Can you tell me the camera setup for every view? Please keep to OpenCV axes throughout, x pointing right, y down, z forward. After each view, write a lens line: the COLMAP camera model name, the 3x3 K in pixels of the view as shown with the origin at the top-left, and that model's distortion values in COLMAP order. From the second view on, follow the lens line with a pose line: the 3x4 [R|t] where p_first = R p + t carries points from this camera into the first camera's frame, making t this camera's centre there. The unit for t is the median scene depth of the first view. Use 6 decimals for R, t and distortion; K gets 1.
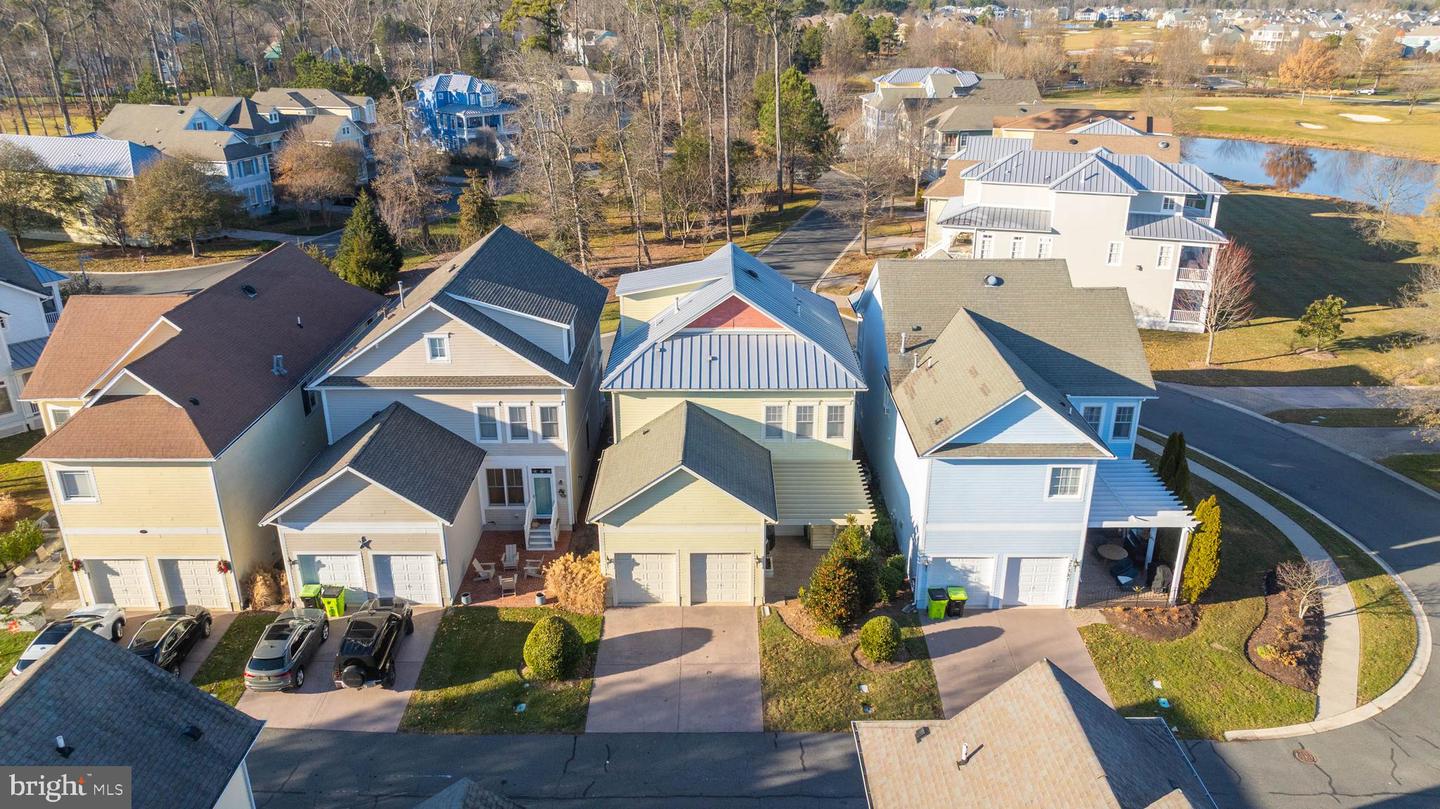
lens RADIAL K [[1045.1, 0, 720.8], [0, 1045.1, 411.4], [0, 0, 1]] dist [-0.025957, 0.017243]
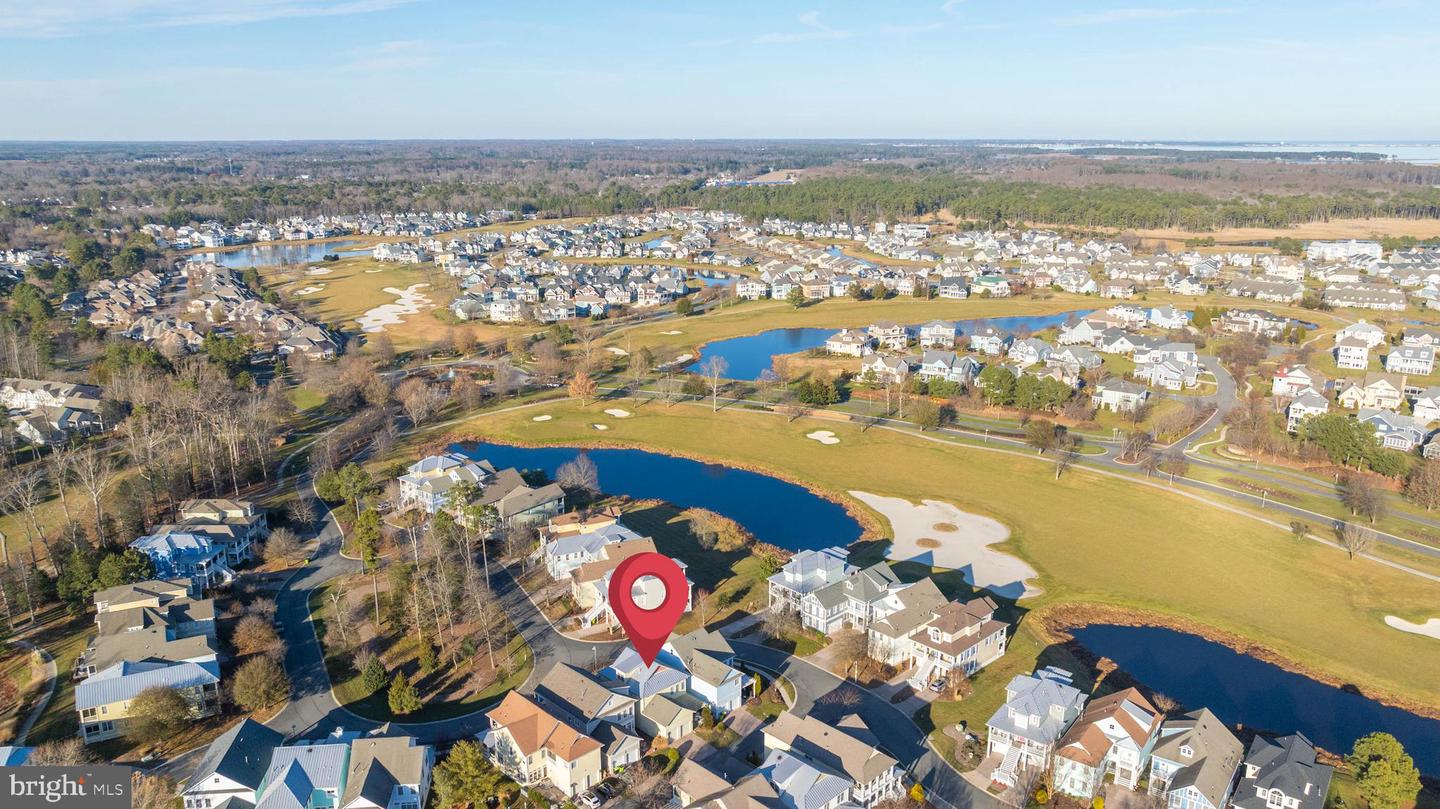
lens RADIAL K [[1045.1, 0, 714.2], [0, 1045.1, 398.7], [0, 0, 1]] dist [-0.025957, 0.017243]
pose [[0.717775, -0.172436, 0.674585, -2.605486], [0.259856, 0.965188, -0.029774, -1.013345], [-0.645968, 0.196666, 0.737596, -2.592065]]
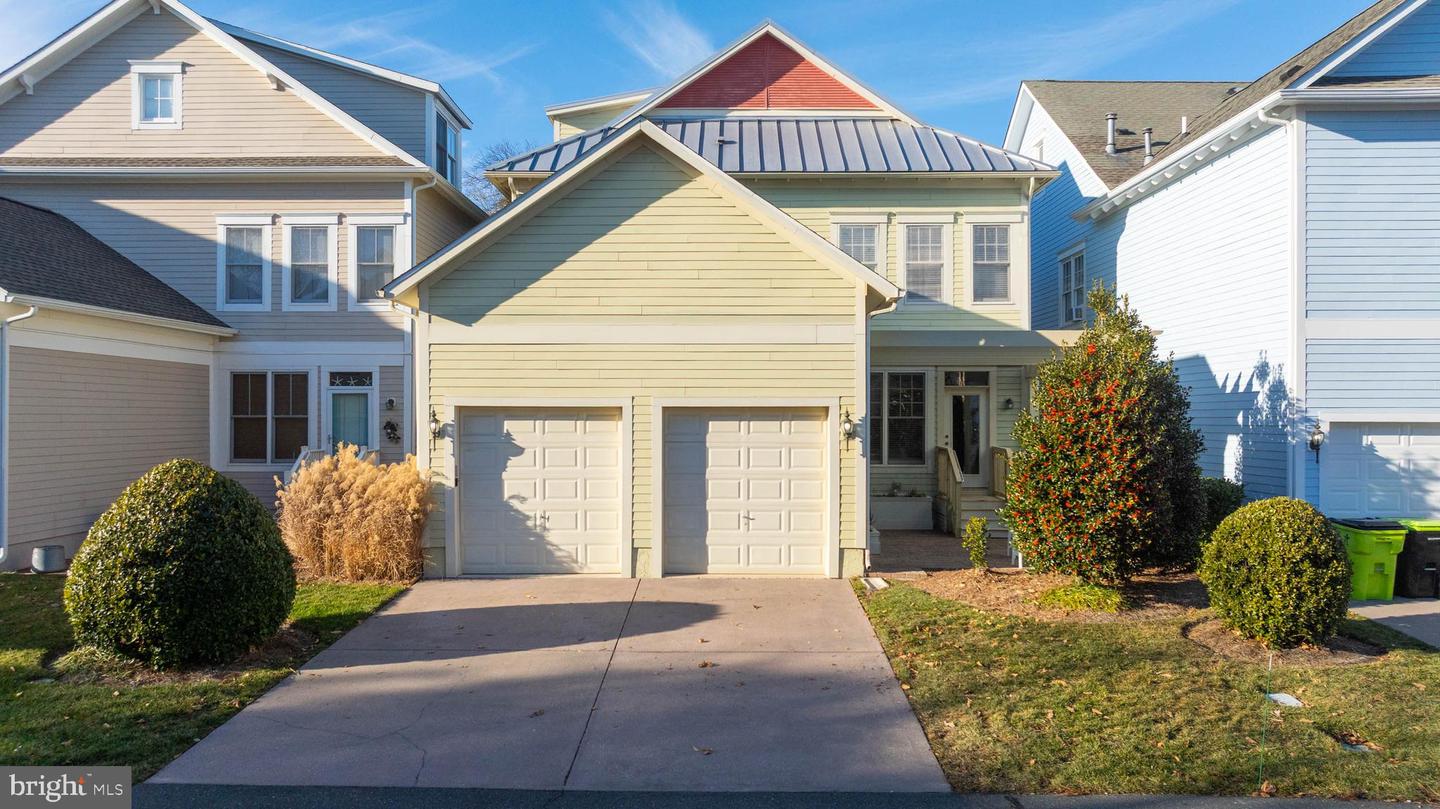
lens RADIAL K [[1045.1, 0, 720.1], [0, 1045.1, 408.3], [0, 0, 1]] dist [-0.025957, 0.017243]
pose [[0.999910, 0.001175, -0.013327, -0.004078], [-0.006209, 0.923120, -0.384461, 0.260785], [0.011851, 0.384510, 0.923045, 0.627747]]
